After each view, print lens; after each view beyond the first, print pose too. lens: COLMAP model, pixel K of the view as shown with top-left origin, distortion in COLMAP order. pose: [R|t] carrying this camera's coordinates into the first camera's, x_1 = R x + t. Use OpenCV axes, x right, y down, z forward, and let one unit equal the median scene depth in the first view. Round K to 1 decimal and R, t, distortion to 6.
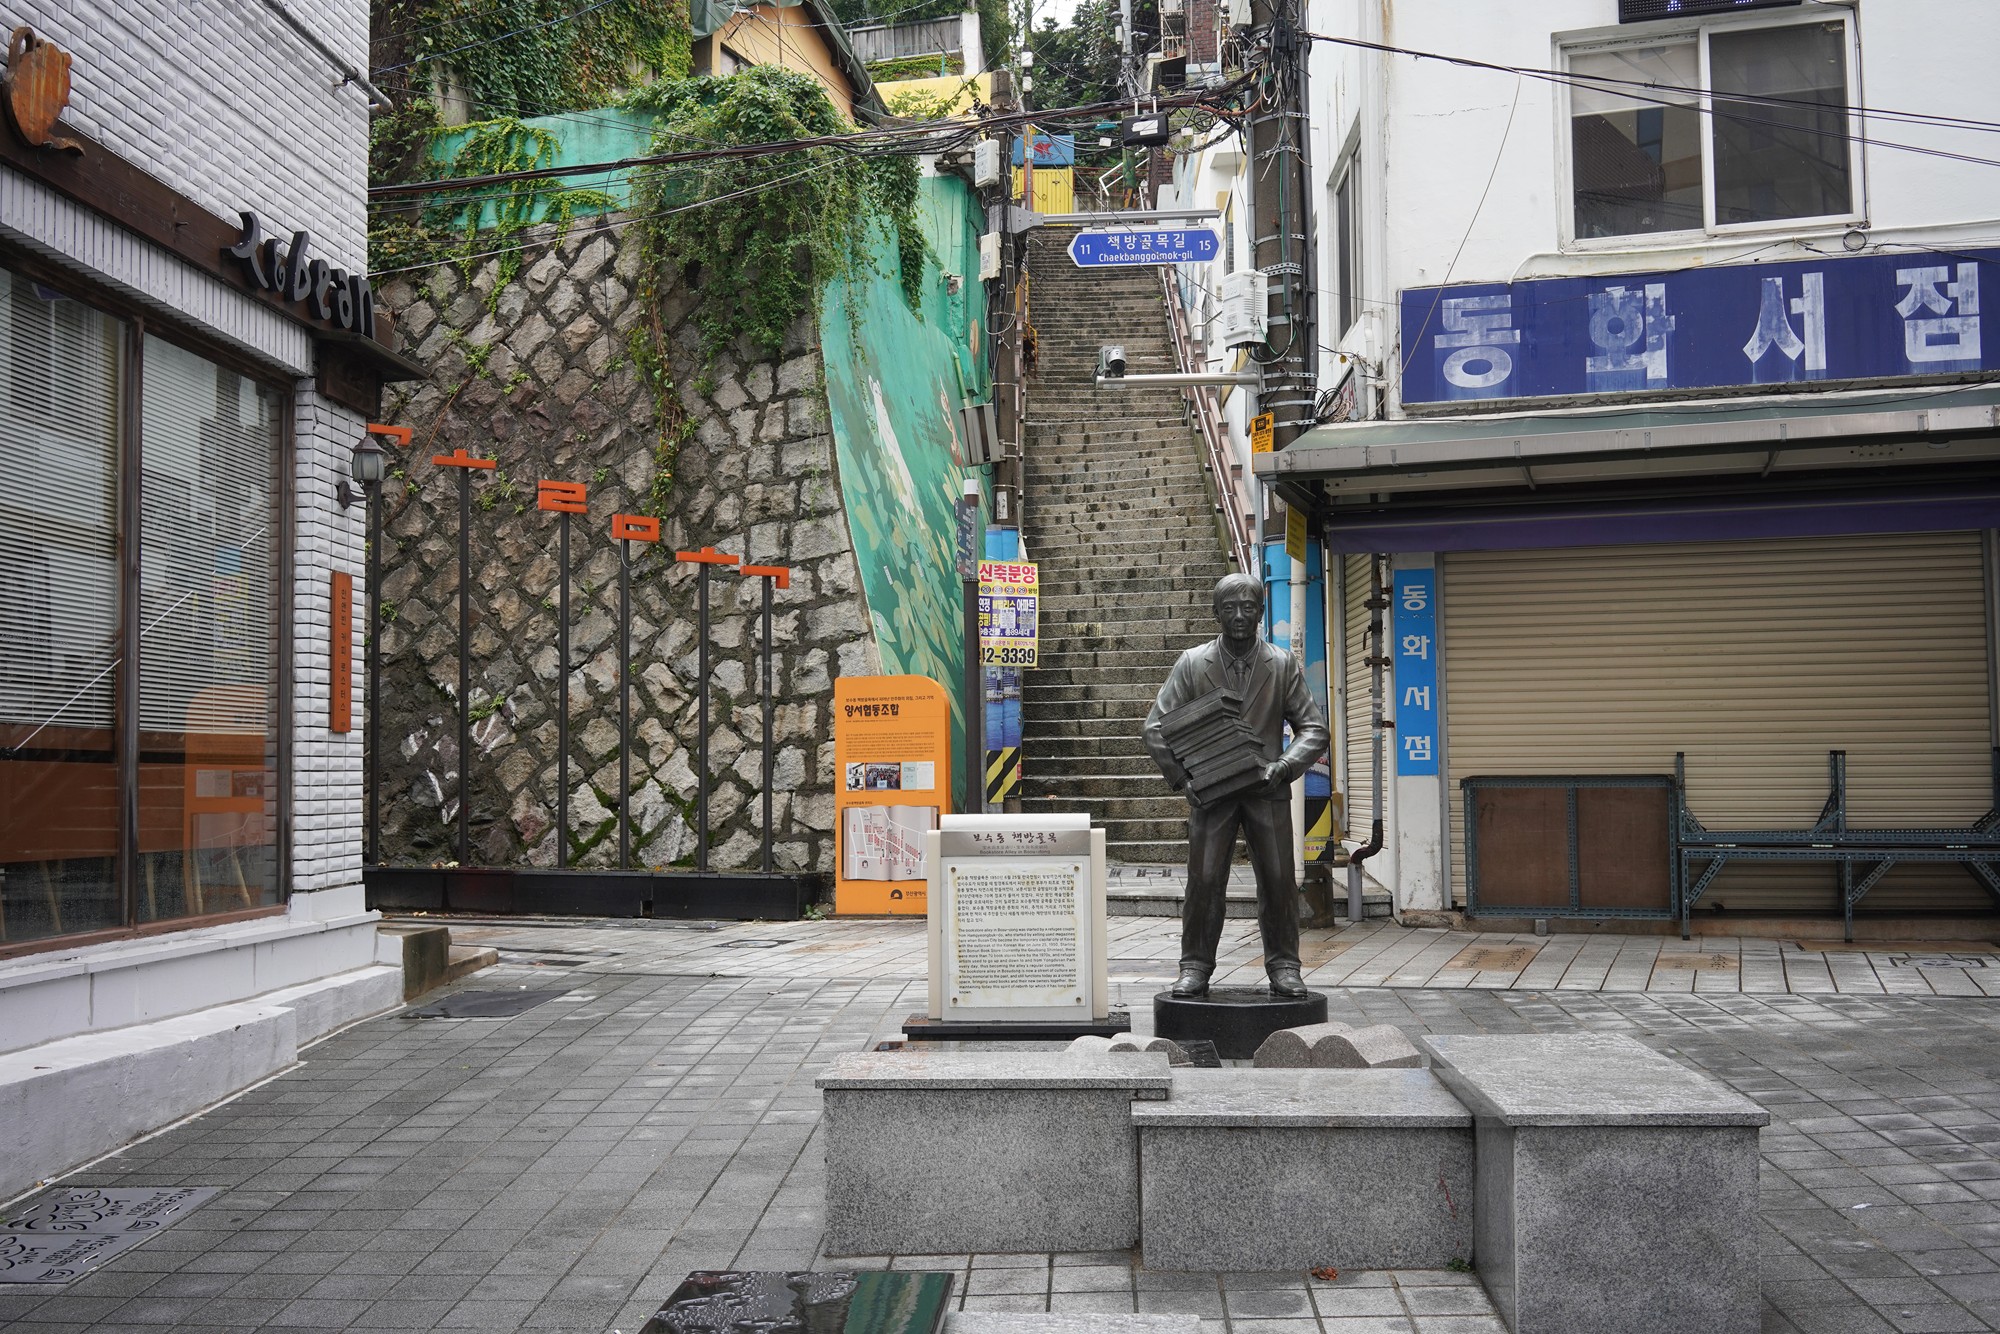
lens RADIAL K [[2105.3, 0, 1000.0], [0, 2105.3, 667.0], [0, 0, 1]] dist [0.135809, -0.447915]
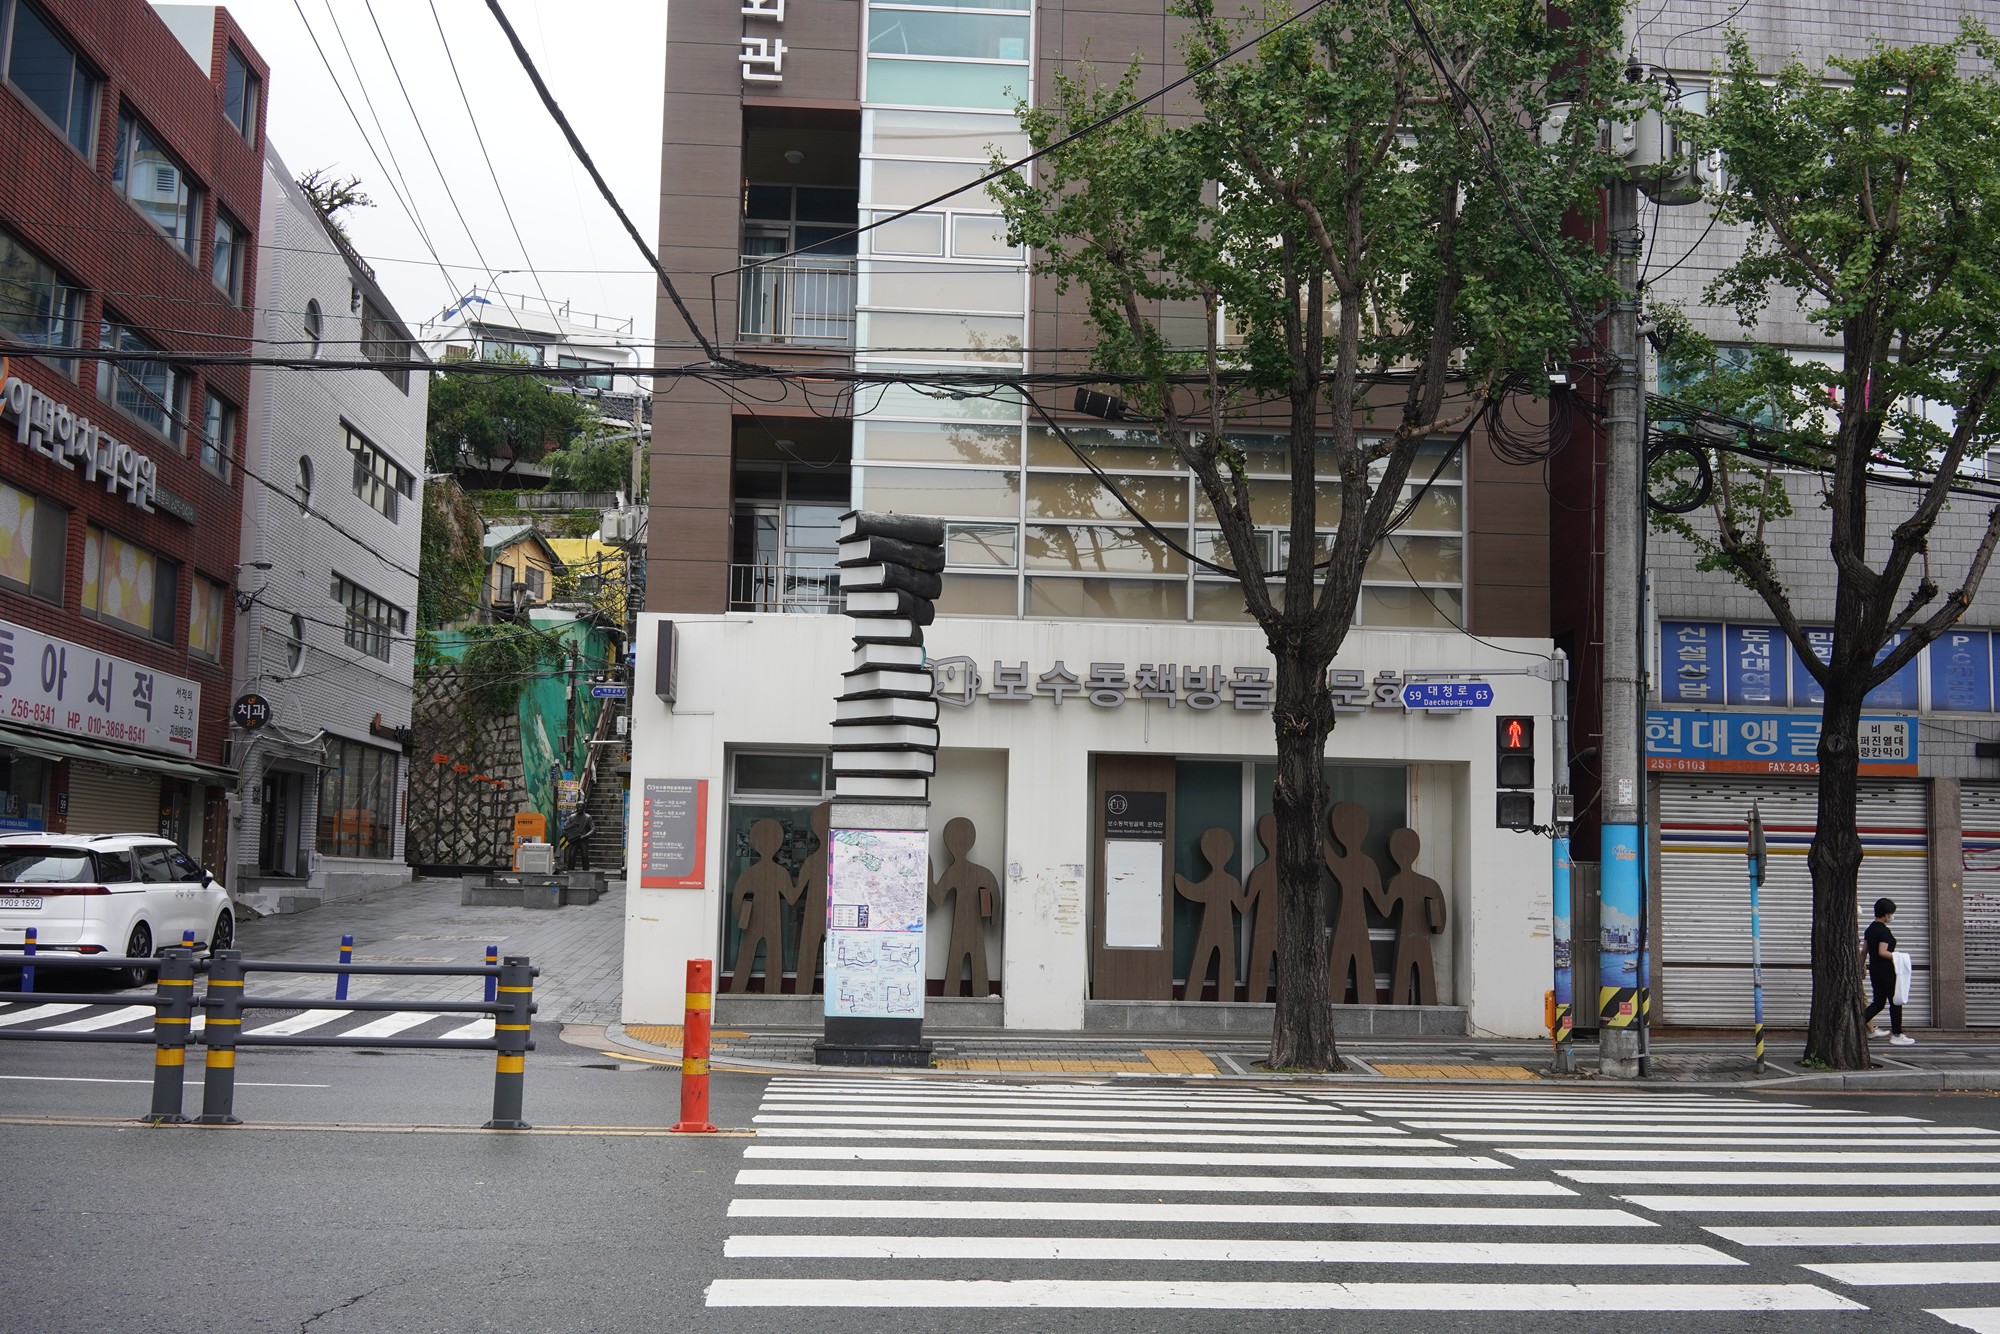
lens RADIAL K [[2105.3, 0, 1000.0], [0, 2105.3, 667.0], [0, 0, 1]] dist [0.135809, -0.447915]
pose [[0.993613, 0.040469, 0.105333, 0.328412], [-0.035337, 0.998117, -0.050142, -0.084934], [-0.107164, 0.046100, 0.993172, -2.516684]]
